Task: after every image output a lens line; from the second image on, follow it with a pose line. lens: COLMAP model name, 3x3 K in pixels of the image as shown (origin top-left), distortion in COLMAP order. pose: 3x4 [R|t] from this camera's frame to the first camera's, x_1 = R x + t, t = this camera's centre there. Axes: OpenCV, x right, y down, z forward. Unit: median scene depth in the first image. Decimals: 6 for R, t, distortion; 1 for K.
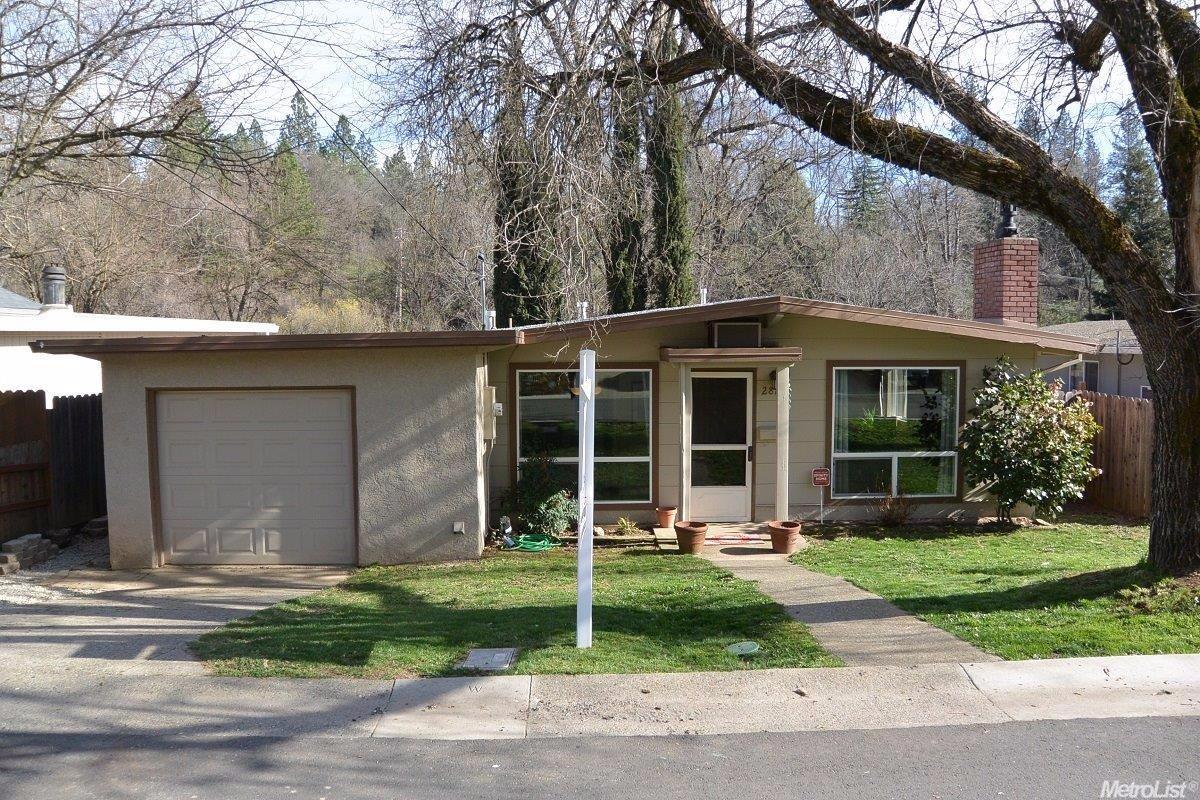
lens RADIAL K [[926.7, 0, 609.2], [0, 926.7, 403.0], [0, 0, 1]] dist [-0.181135, 0.103112]
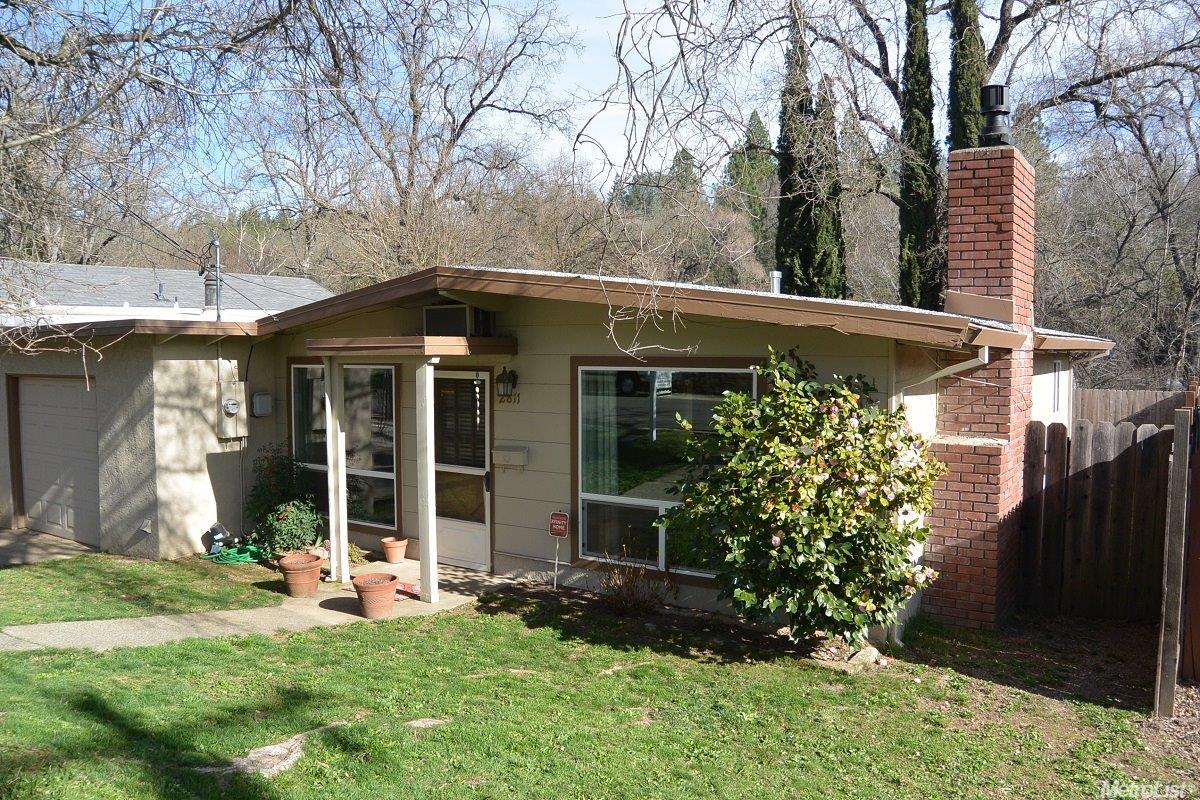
lens RADIAL K [[926.7, 0, 606.9], [0, 926.7, 397.5], [0, 0, 1]] dist [-0.181135, 0.103112]
pose [[0.820046, 0.035044, -0.571224, 0.677364], [-0.044366, 0.999012, -0.002402, -0.015813], [0.570576, 0.027313, 0.820791, 0.456445]]
